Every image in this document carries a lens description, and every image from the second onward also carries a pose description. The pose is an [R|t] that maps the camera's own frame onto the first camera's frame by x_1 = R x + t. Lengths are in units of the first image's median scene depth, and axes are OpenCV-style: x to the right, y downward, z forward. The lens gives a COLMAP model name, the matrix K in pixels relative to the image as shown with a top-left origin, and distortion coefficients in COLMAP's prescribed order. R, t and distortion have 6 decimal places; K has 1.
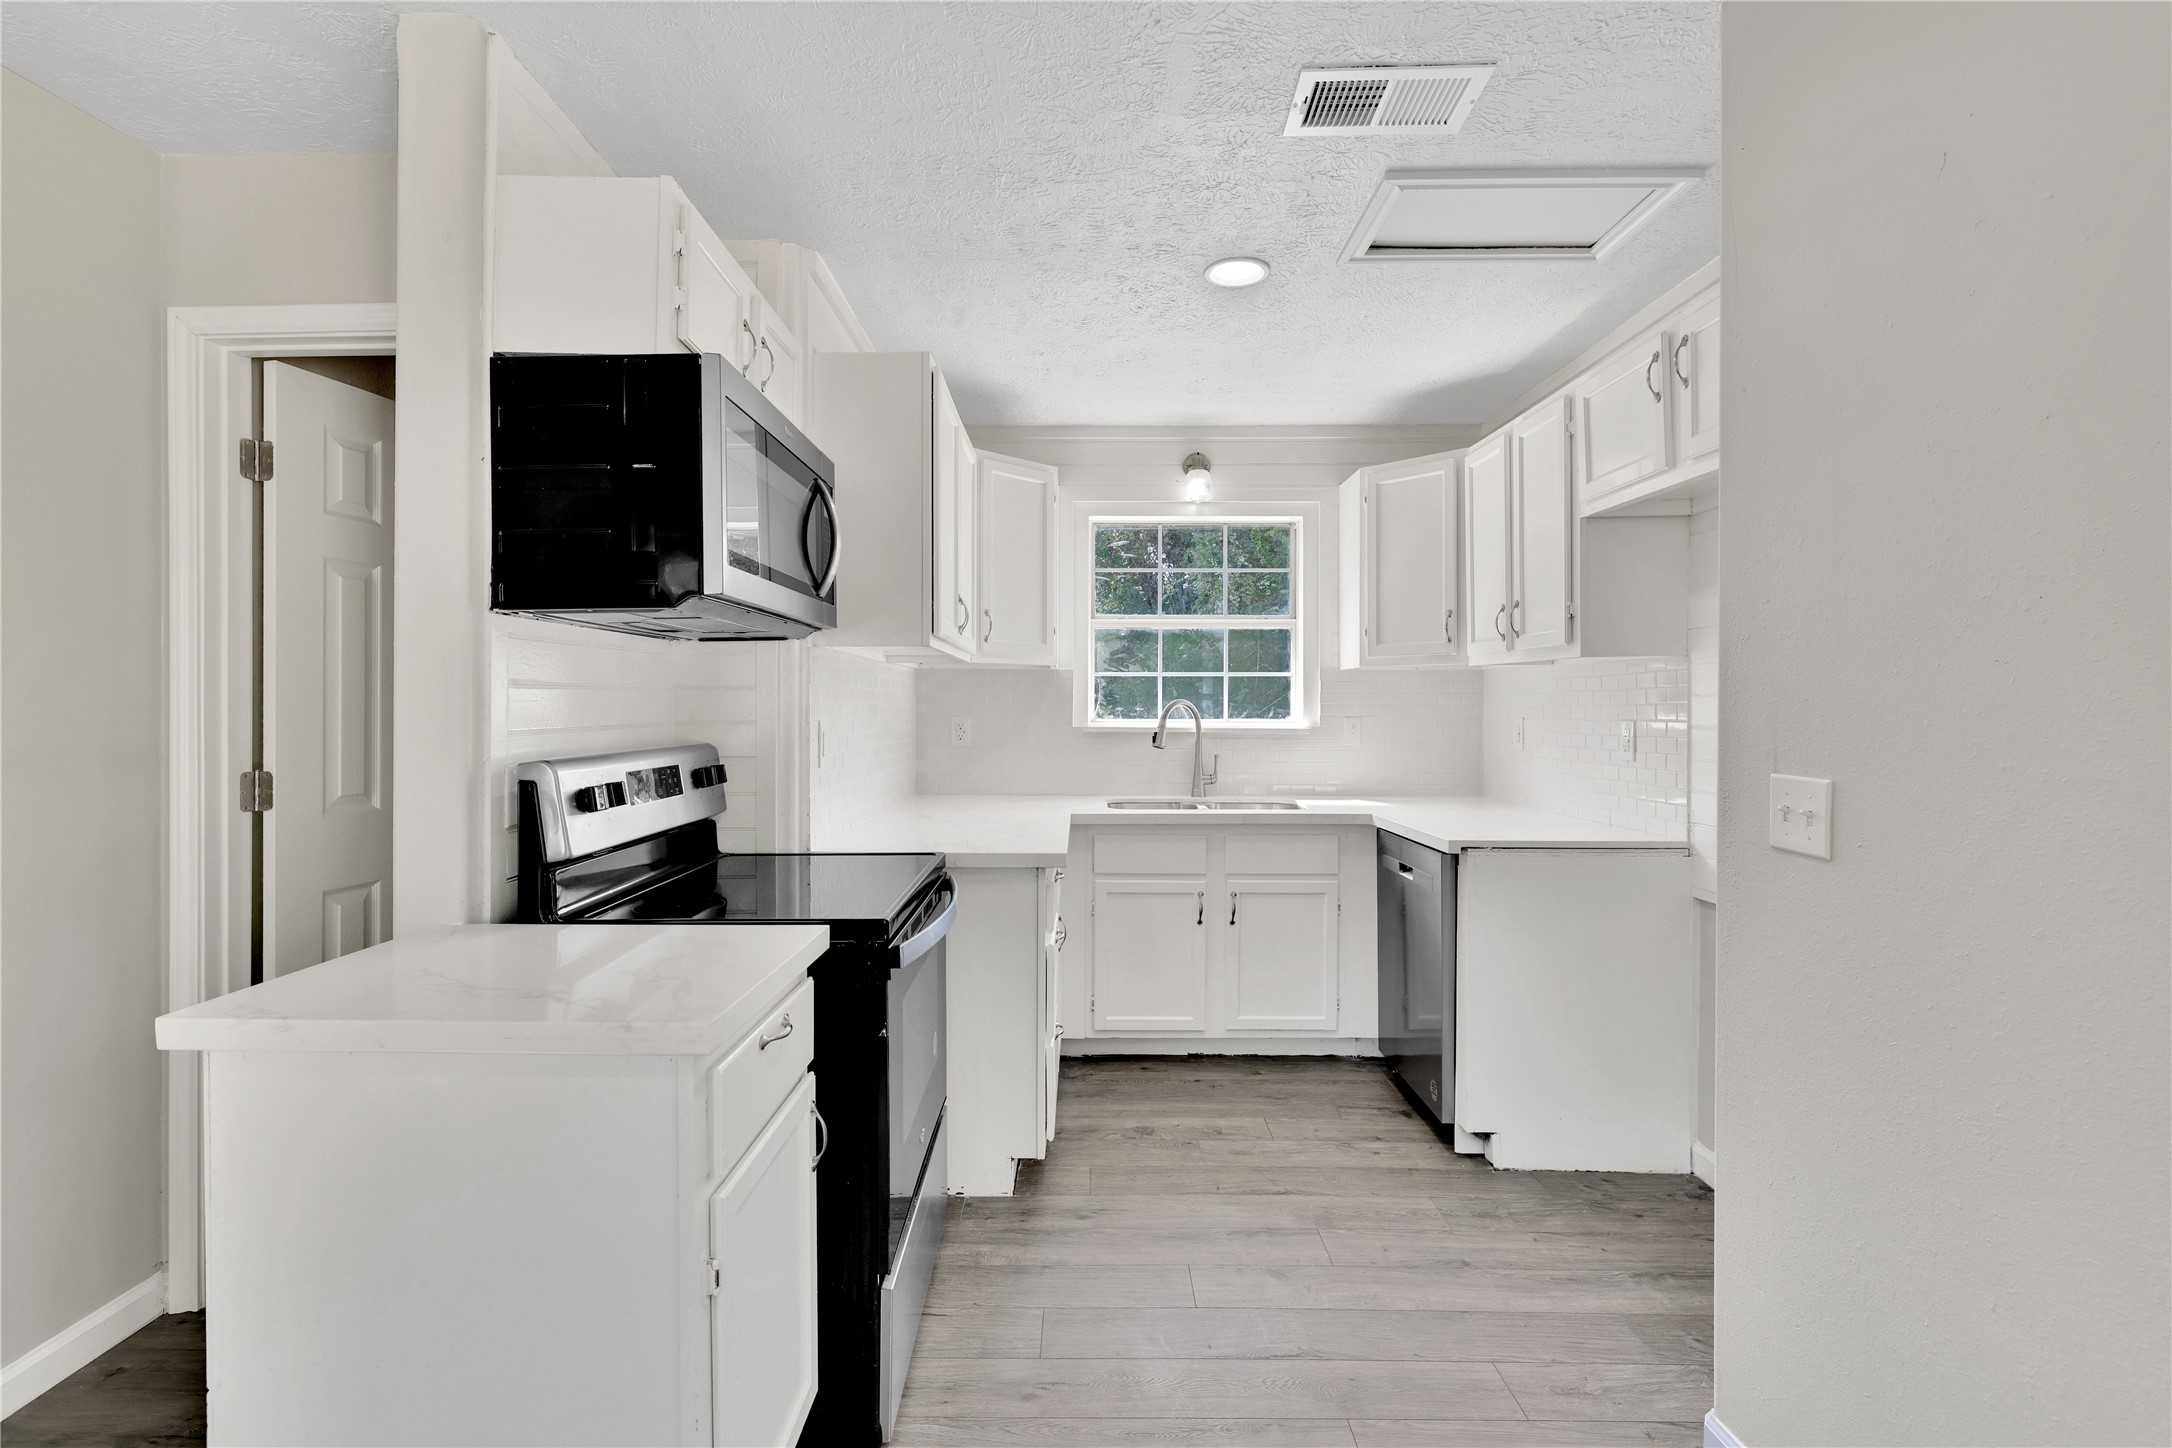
lens RADIAL K [[971.8, 0, 1099.4], [0, 971.8, 706.9], [0, 0, 1]] dist [-0.001008, -0.000254]
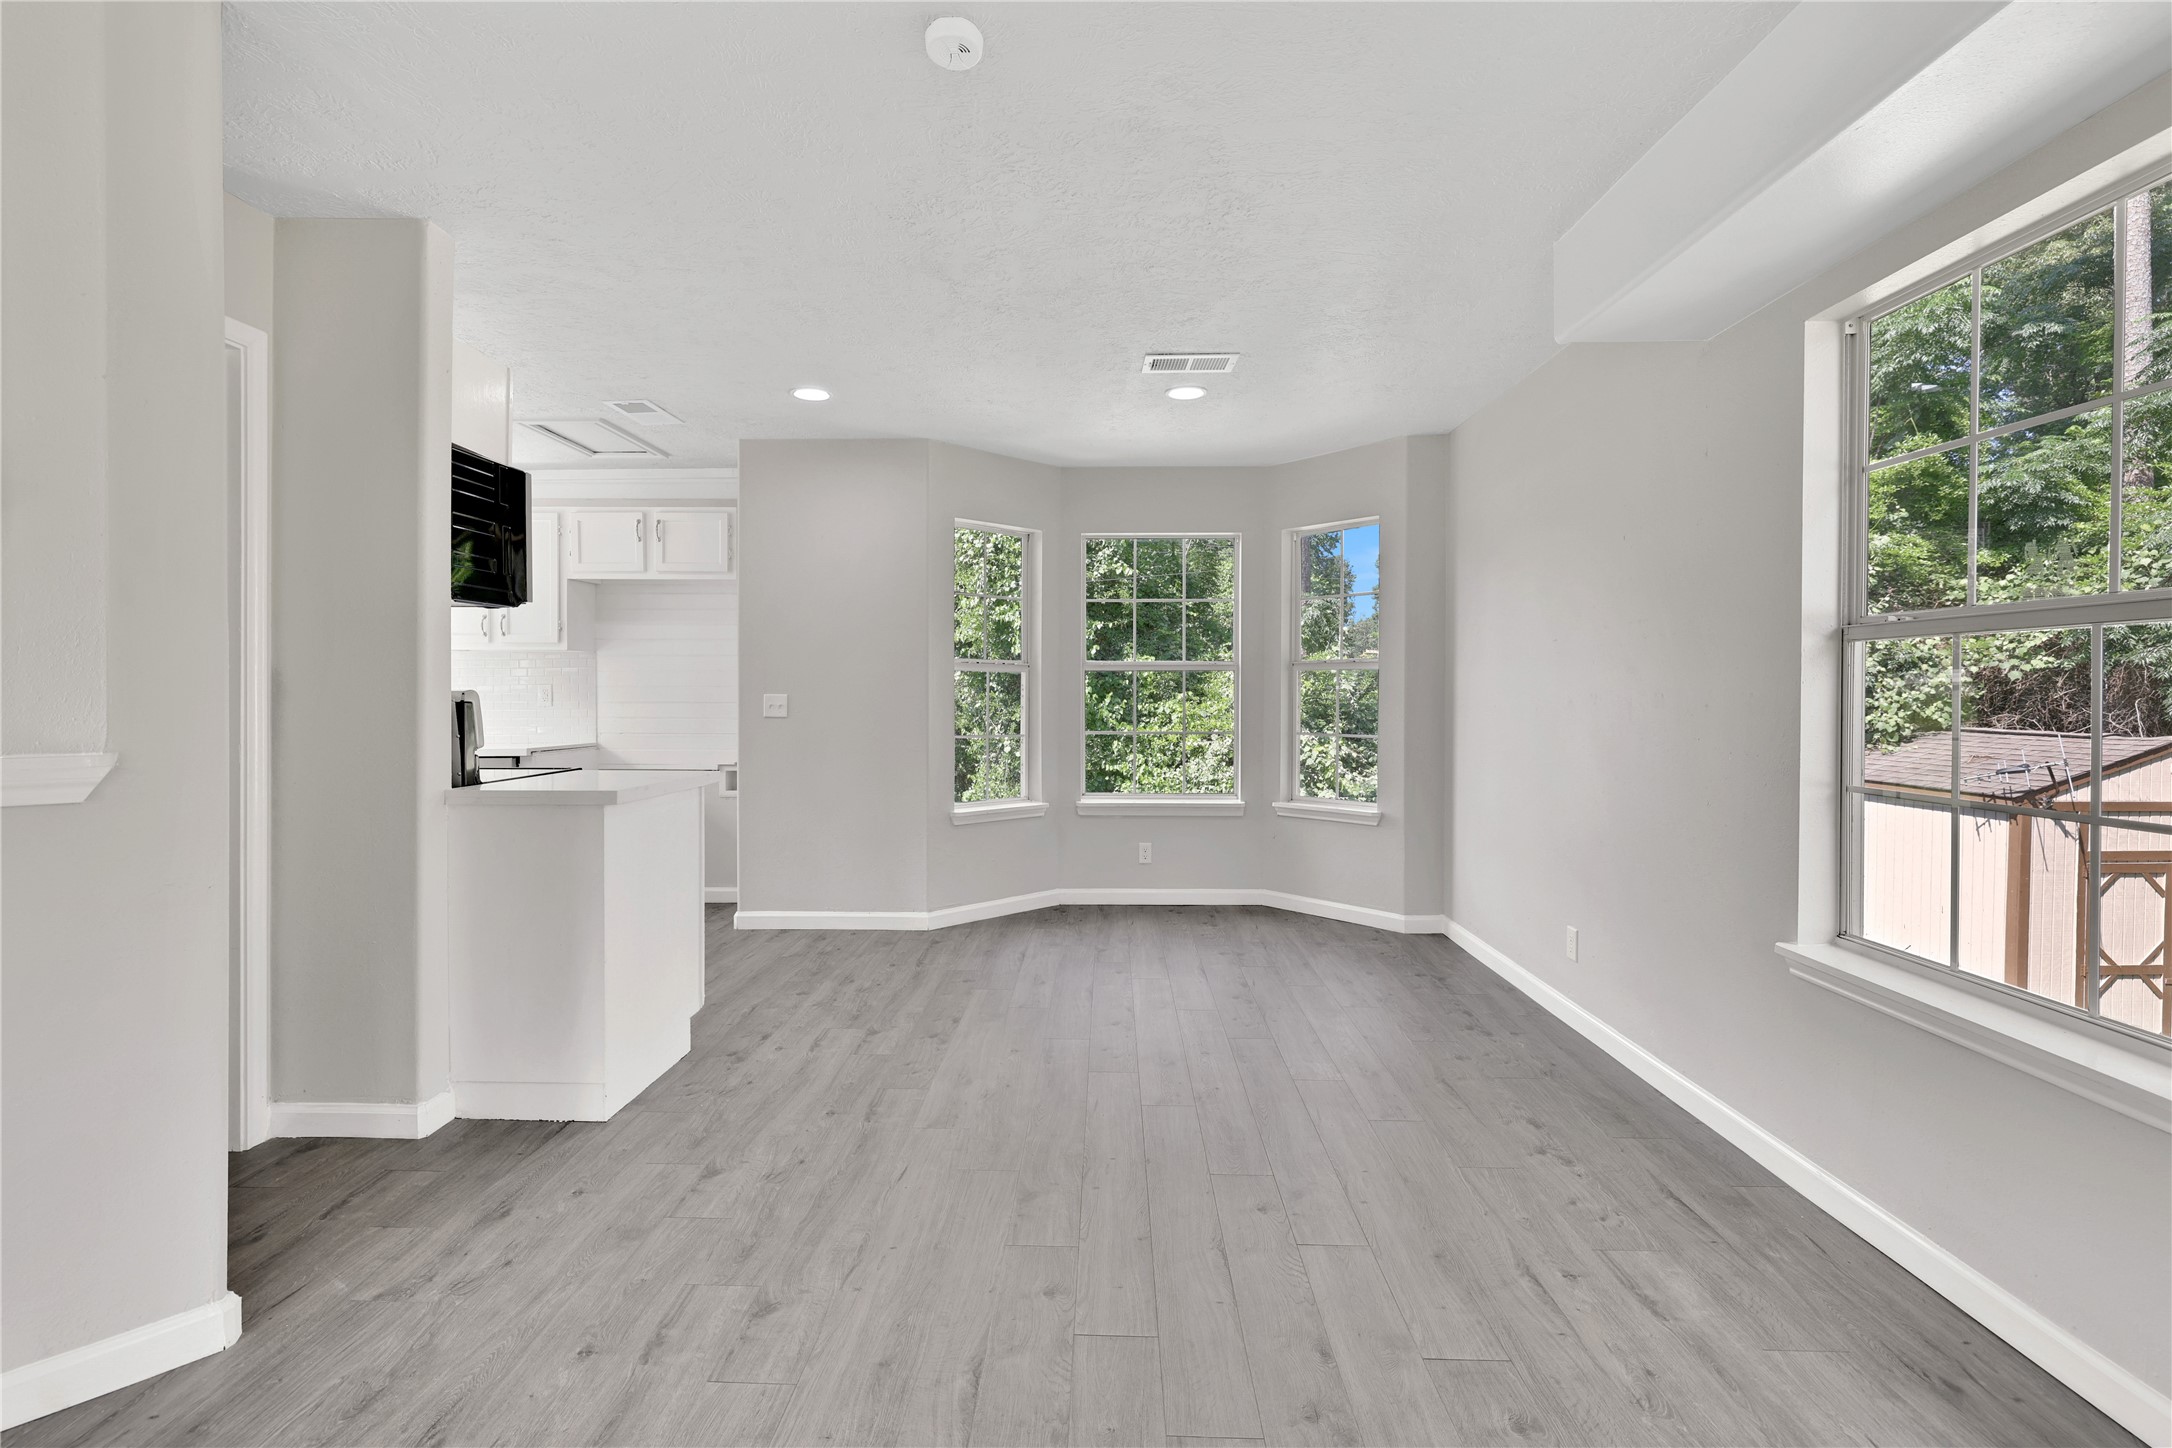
lens RADIAL K [[1002.6, 0, 1077.7], [0, 1002.6, 710.3], [0, 0, 1]] dist [-0.002679, -0.000685]
pose [[0.036928, -0.012582, 0.999239, -1.450258], [0.002640, 0.999918, 0.012493, 0.045671], [-0.999314, 0.002177, 0.036959, -0.092569]]
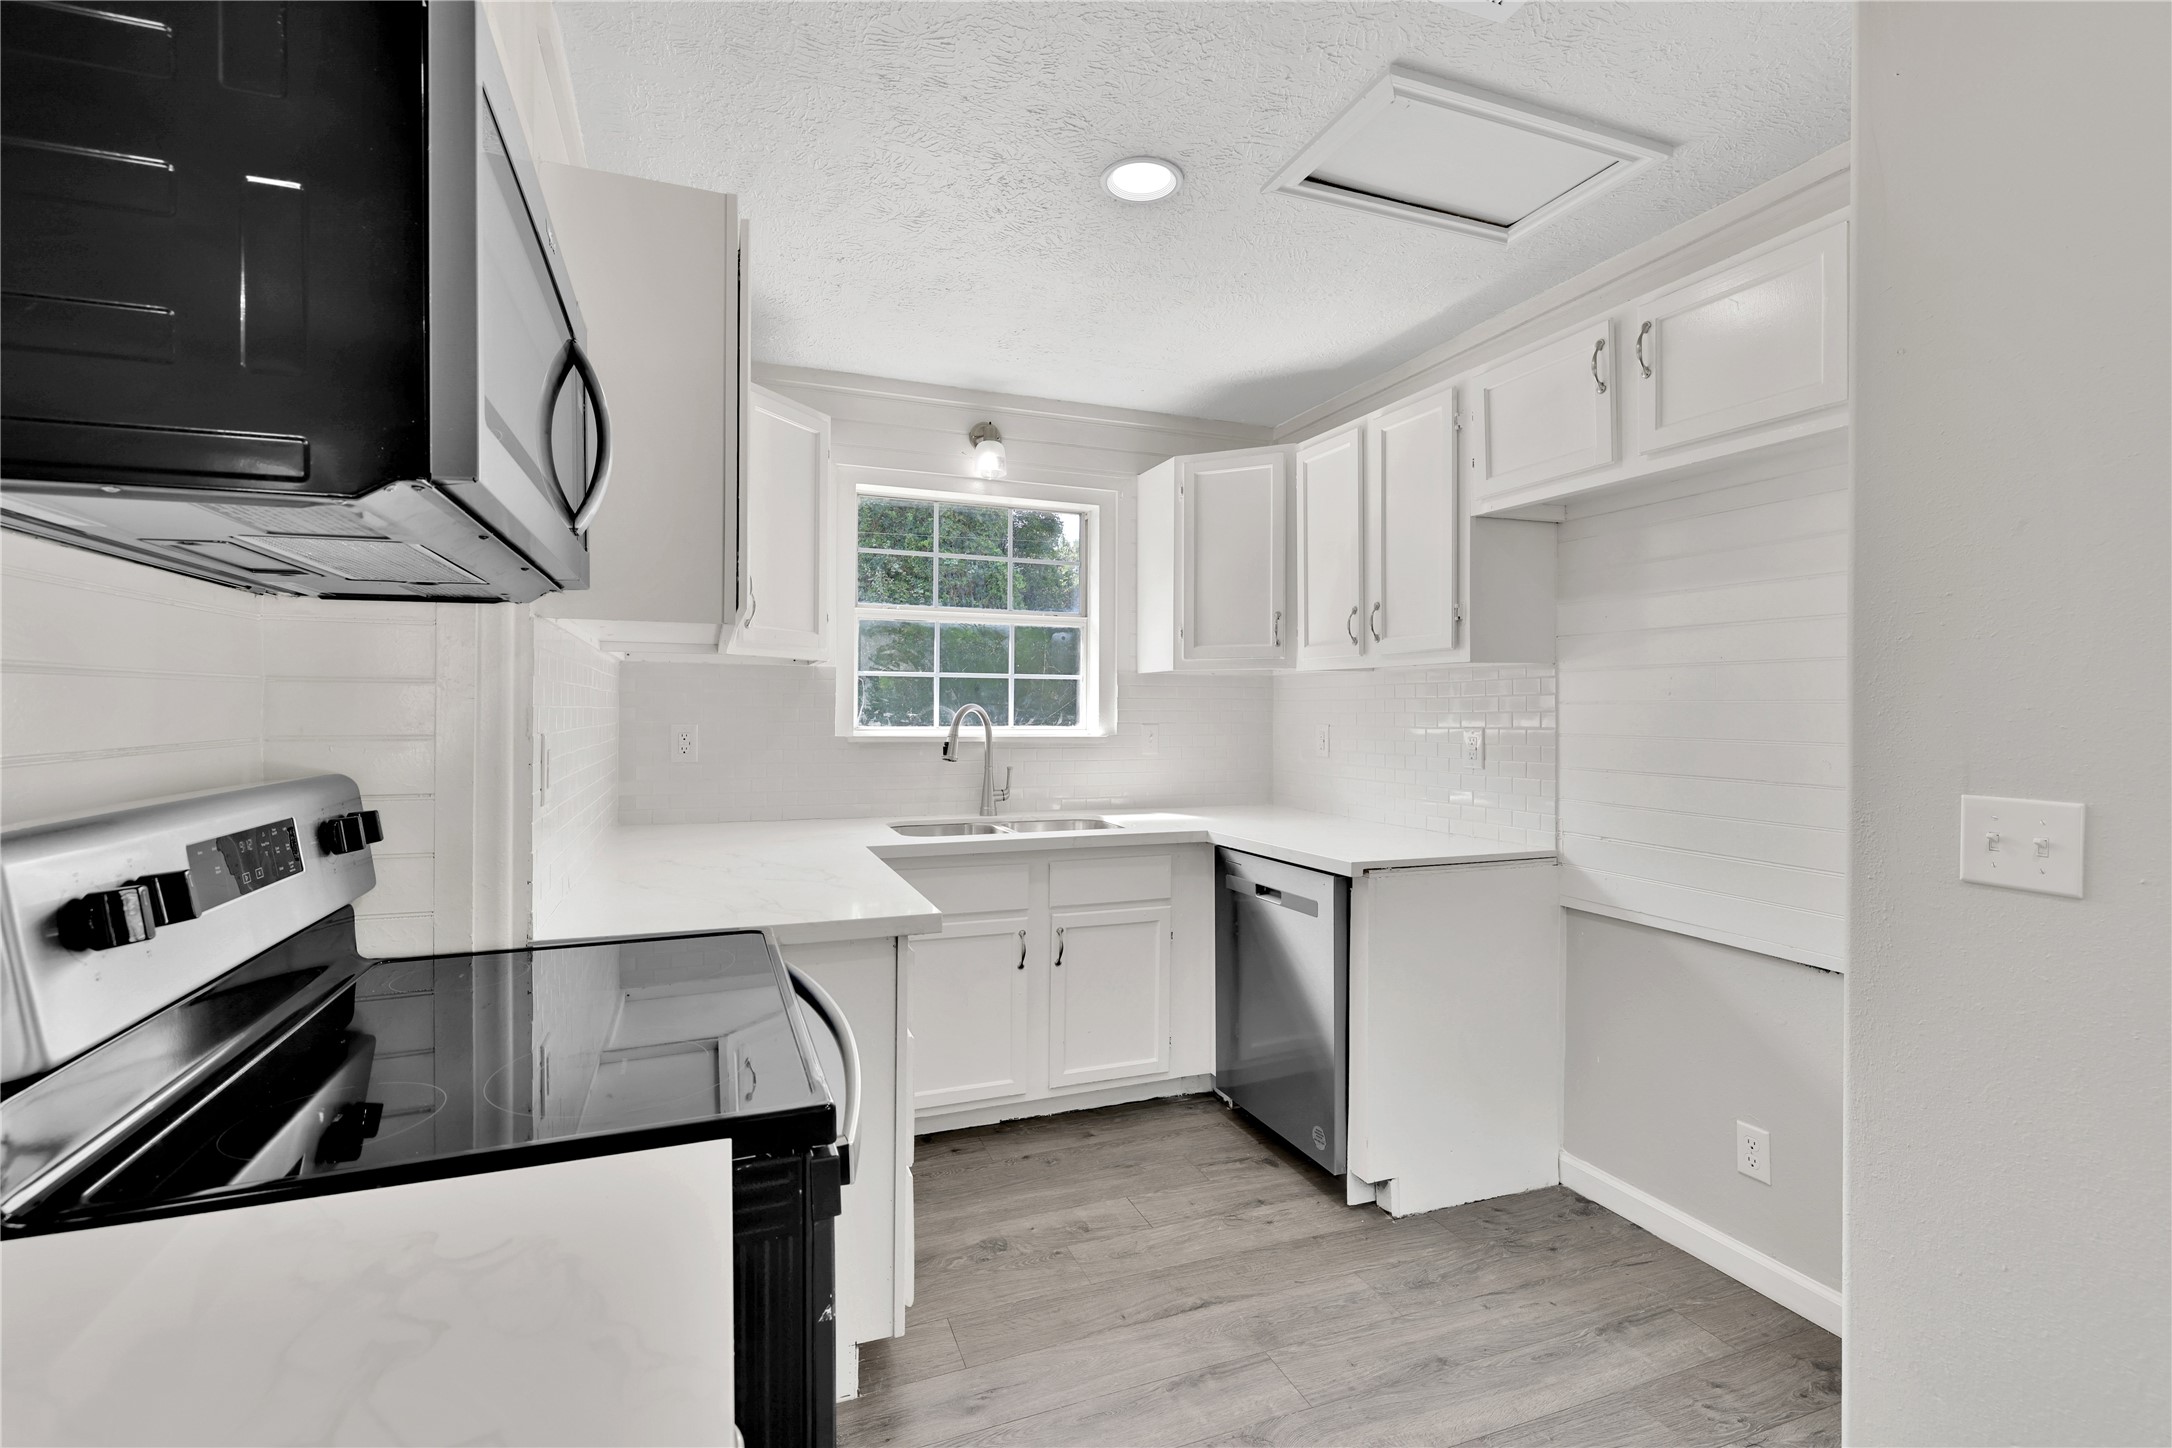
lens RADIAL K [[916.6, 0, 1098.9], [0, 916.6, 707.9], [0, 0, 1]] dist [-0.000772, 0.000084]
pose [[0.925608, 0.004691, 0.378455, -0.179222], [-0.003166, 0.999984, -0.004651, -0.001230], [-0.378471, 0.003107, 0.925608, 0.301483]]
